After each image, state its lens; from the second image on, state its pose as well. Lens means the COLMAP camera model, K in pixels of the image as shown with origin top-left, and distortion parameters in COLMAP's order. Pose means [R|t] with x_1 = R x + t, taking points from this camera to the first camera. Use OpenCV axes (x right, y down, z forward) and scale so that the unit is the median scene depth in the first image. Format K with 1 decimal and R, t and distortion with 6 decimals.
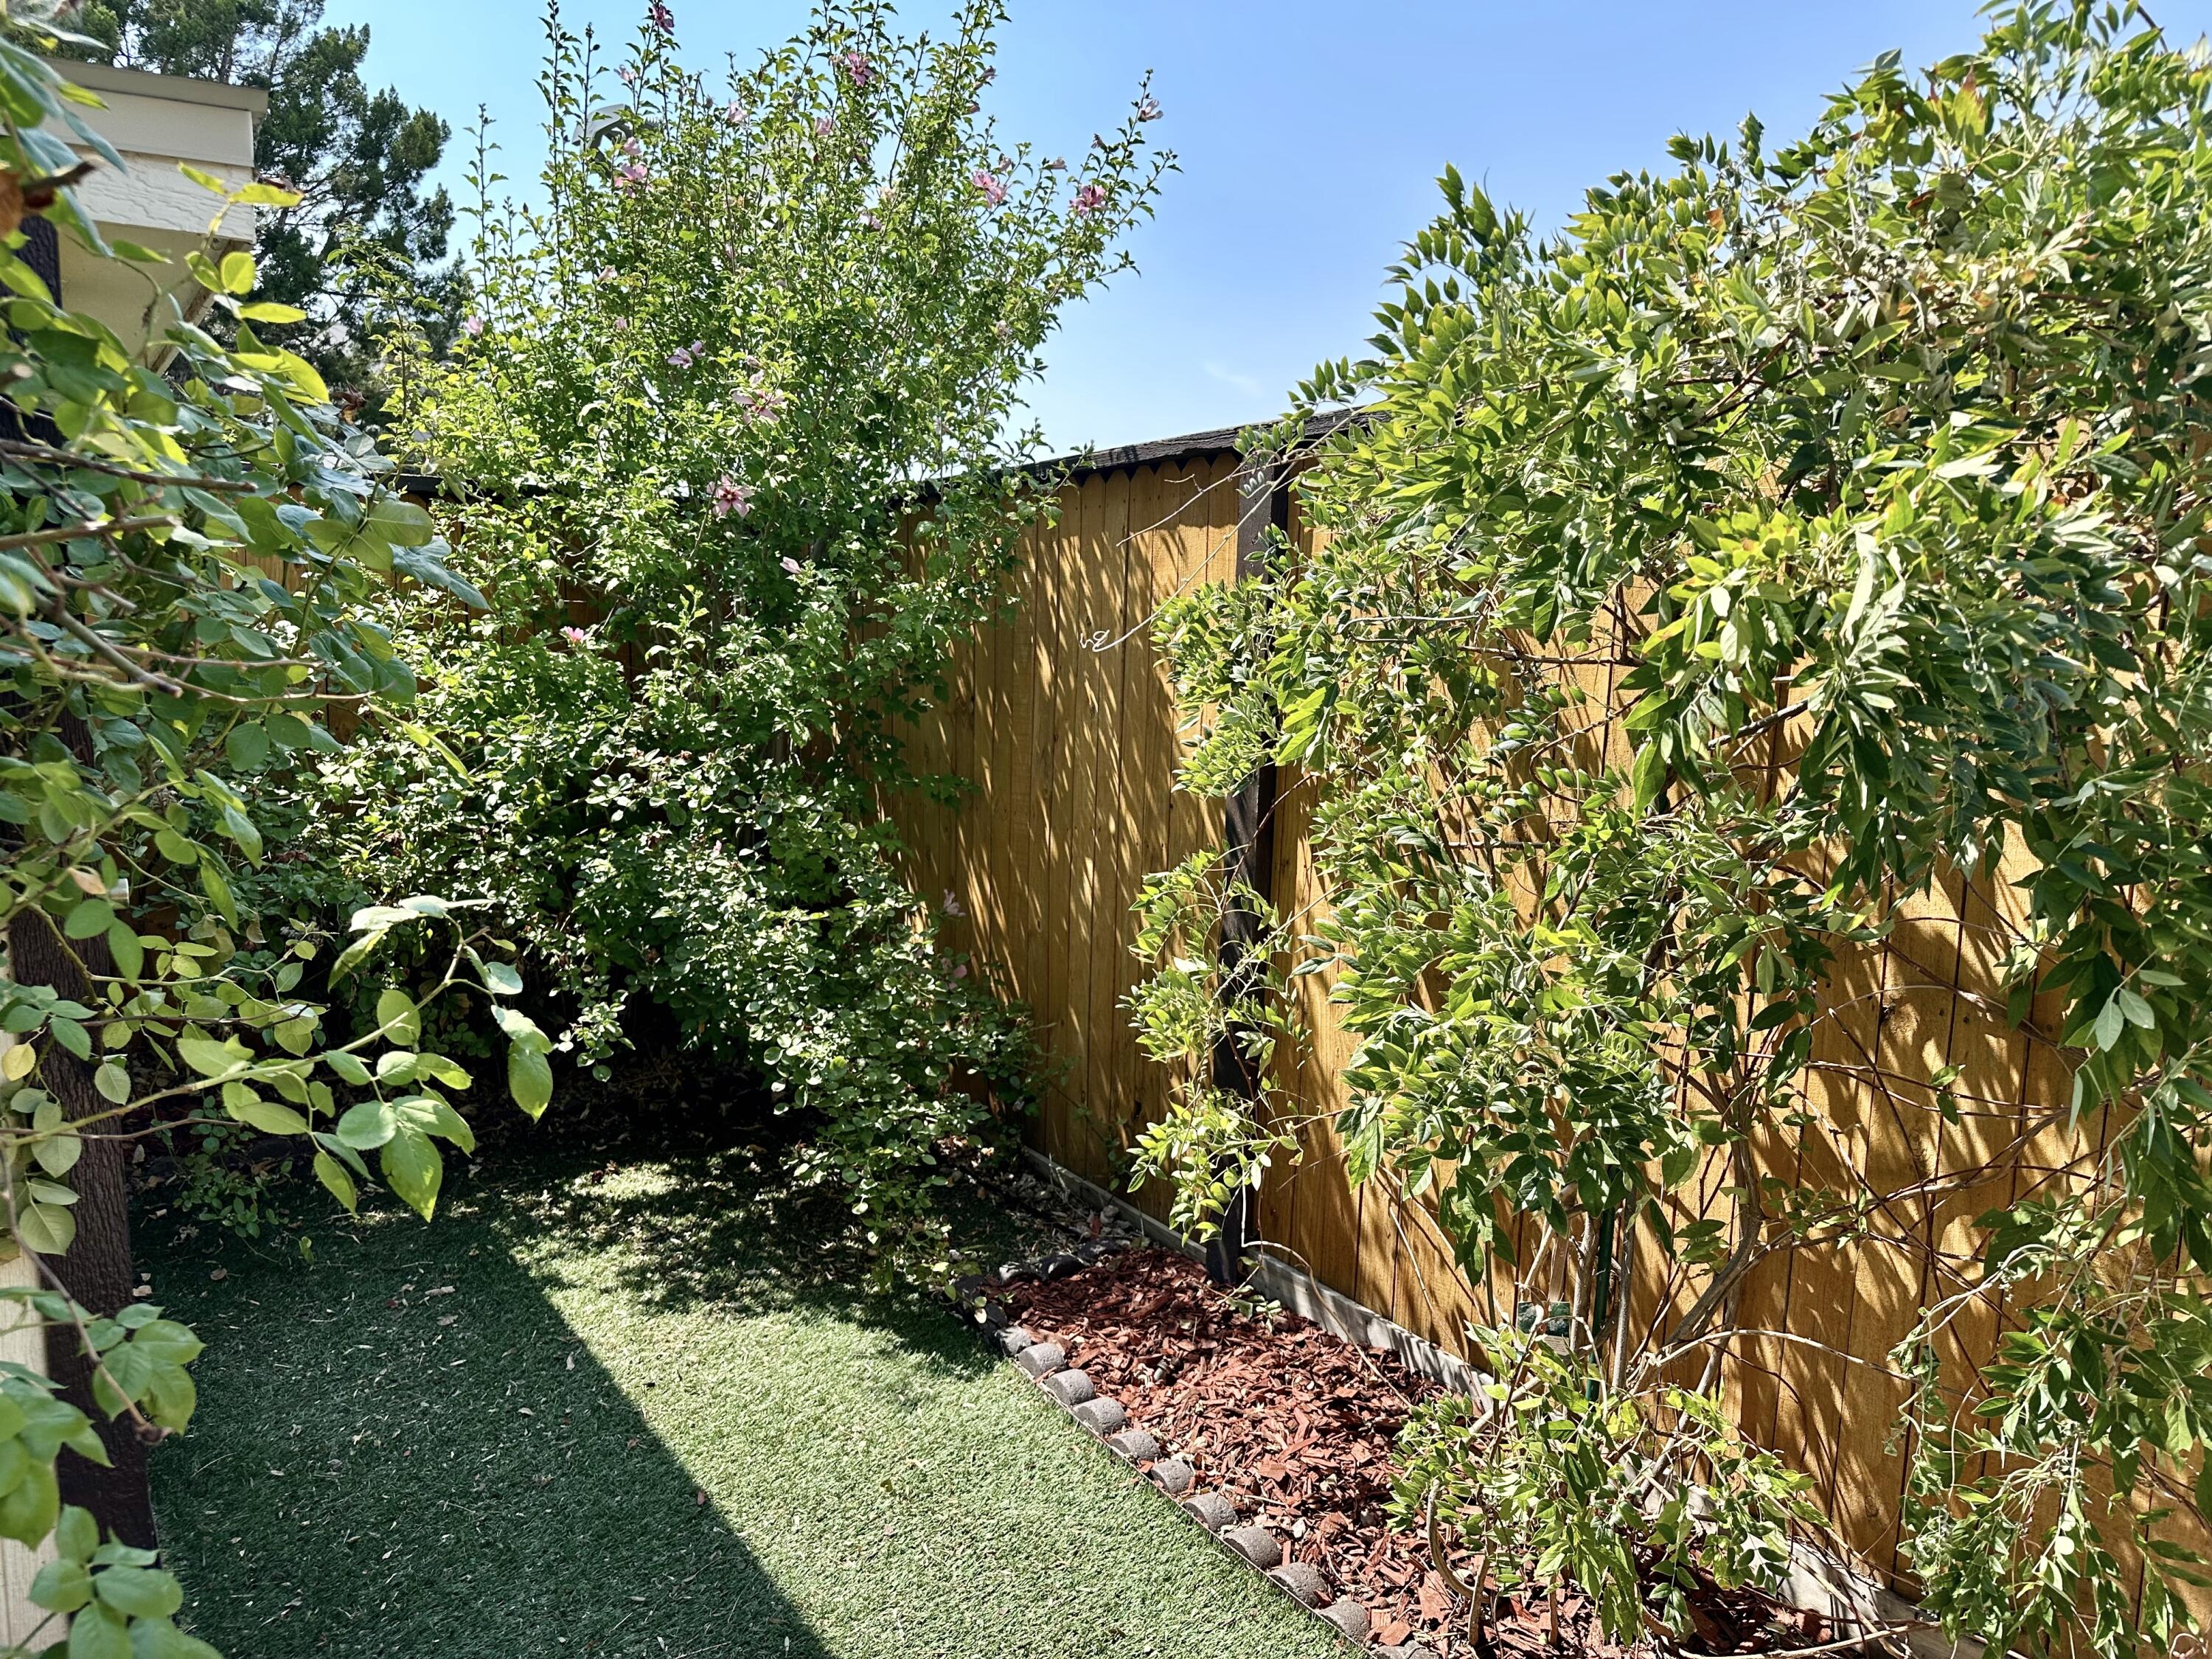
lens RADIAL K [[1554.1, 0, 1124.2], [0, 1554.1, 816.3], [0, 0, 1]] dist [0.056896, -0.059087]
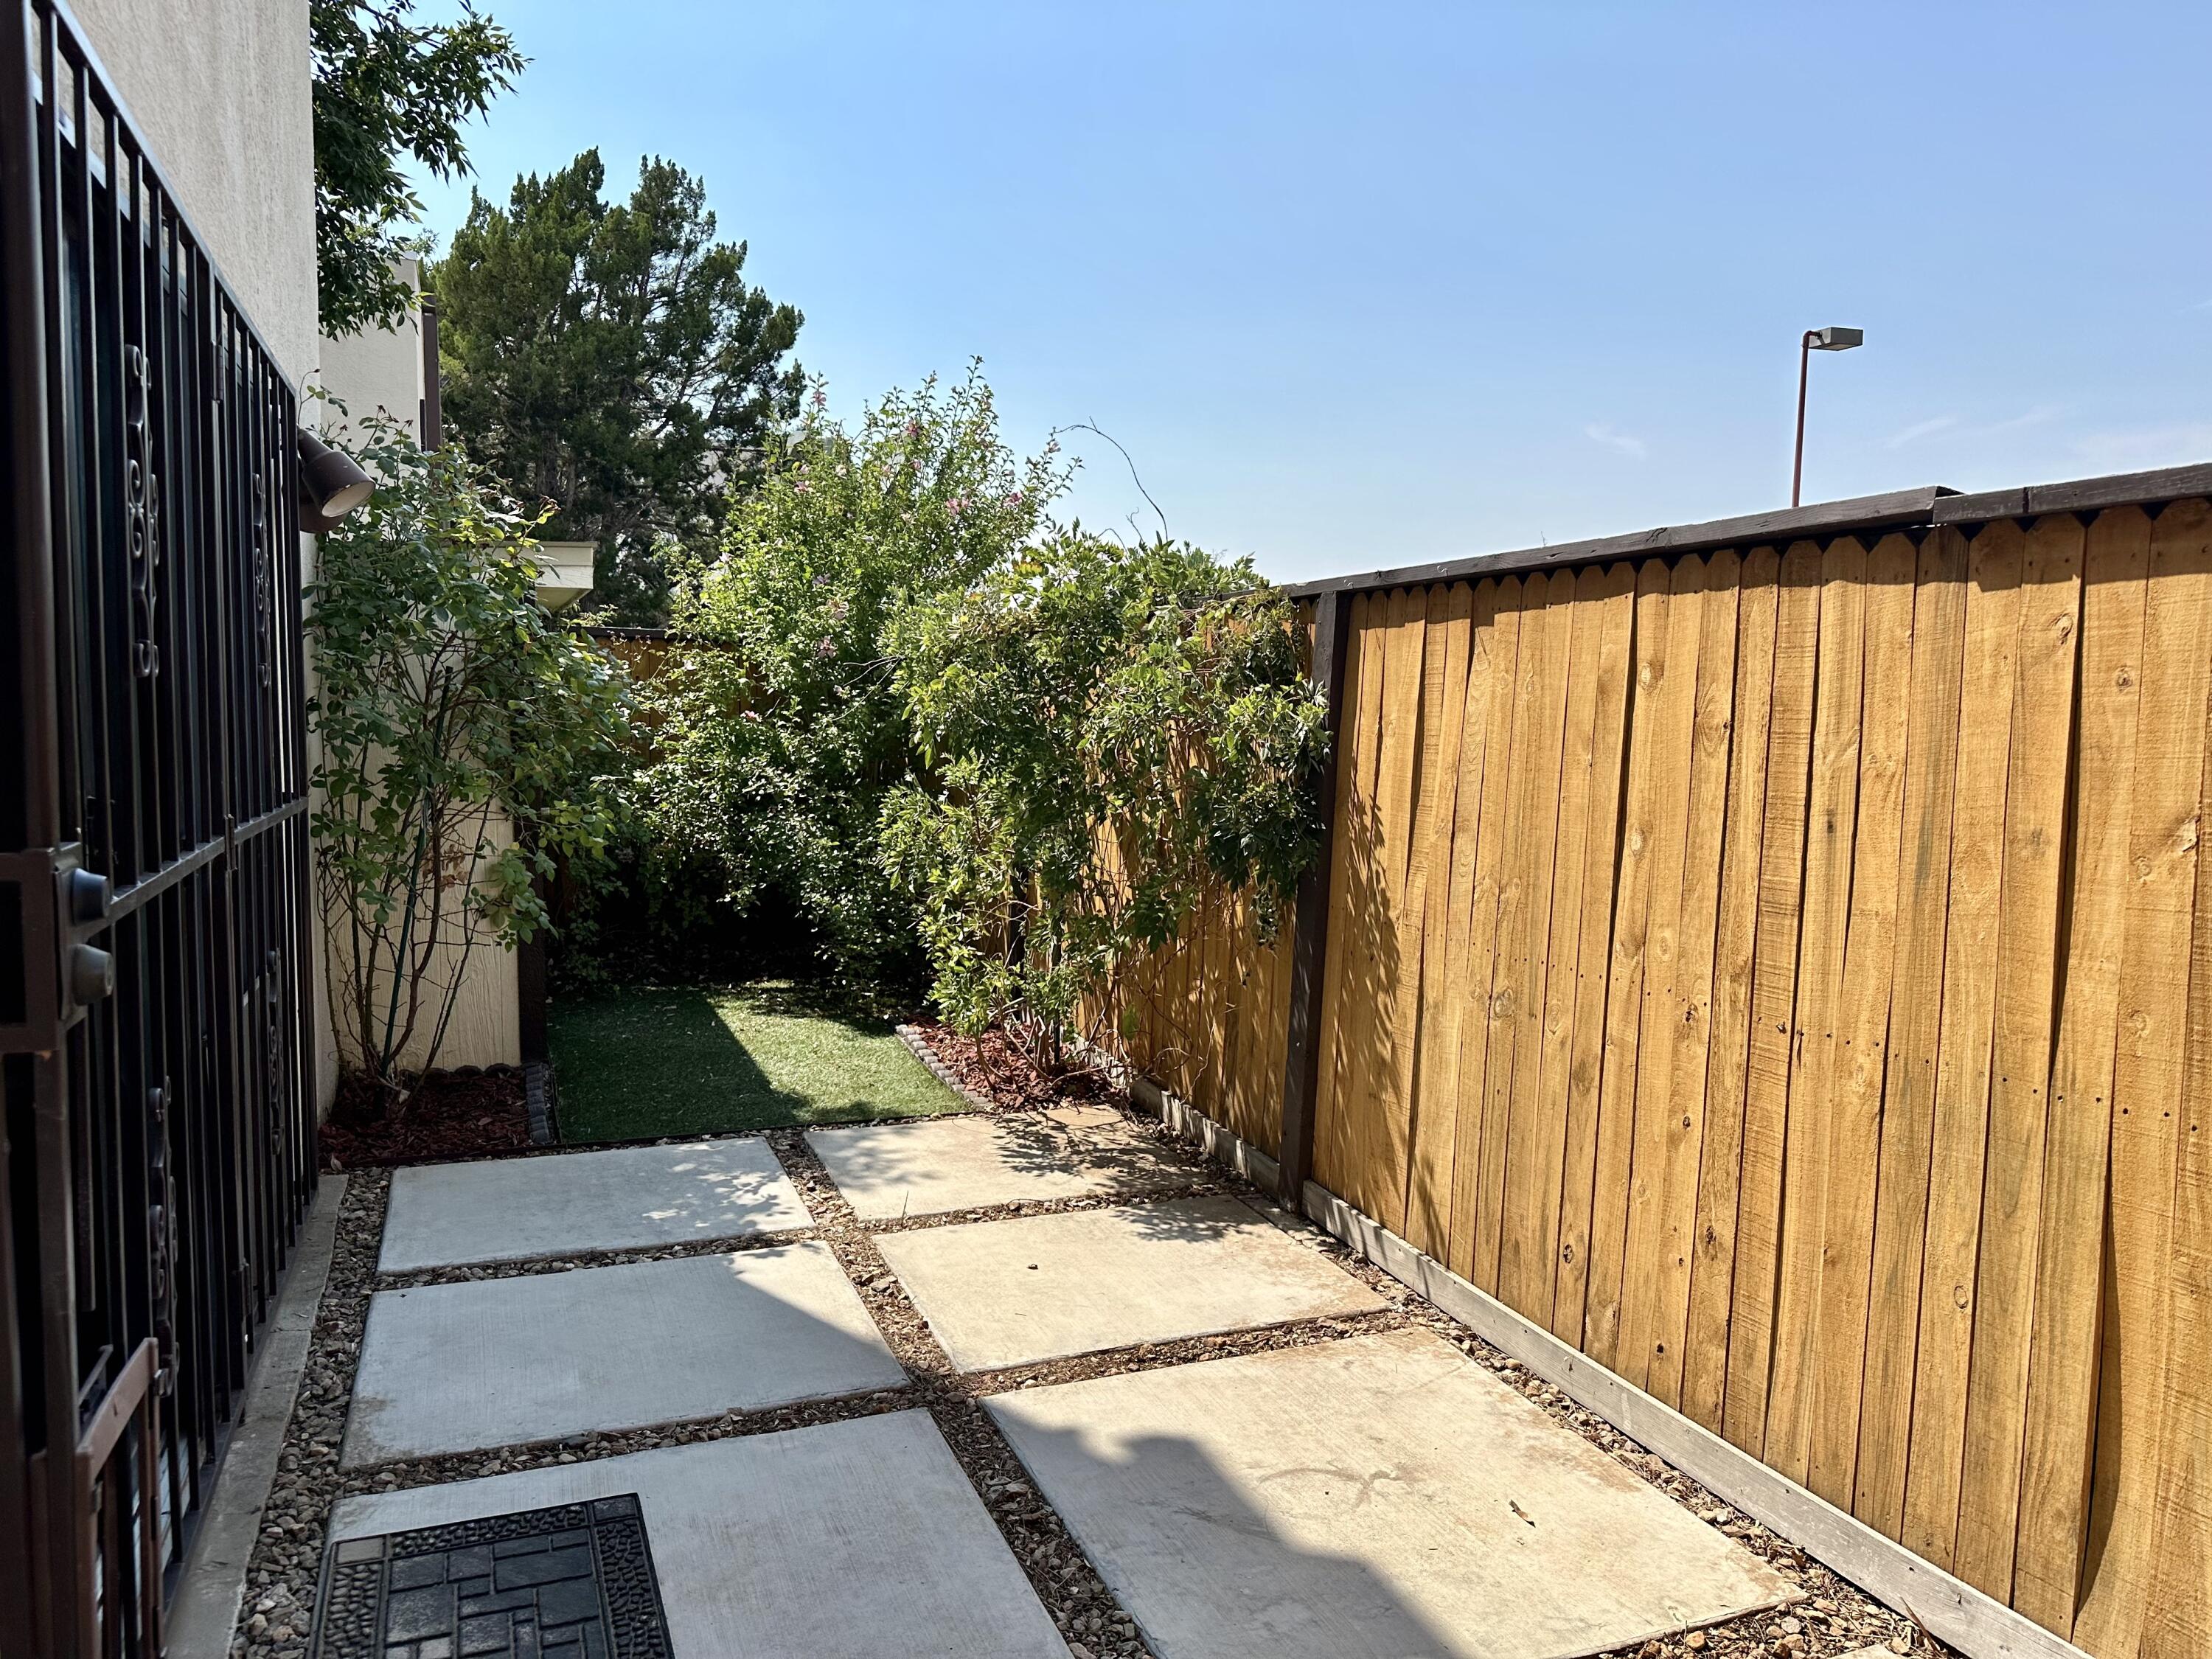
lens RADIAL K [[1554.1, 0, 1098.7], [0, 1554.1, 824.4], [0, 0, 1]] dist [0.056896, -0.059087]
pose [[0.973246, 0.013278, -0.229381, 0.543550], [-0.023509, 0.998844, -0.041929, 0.100527], [0.228559, 0.046200, 0.972433, -0.848021]]
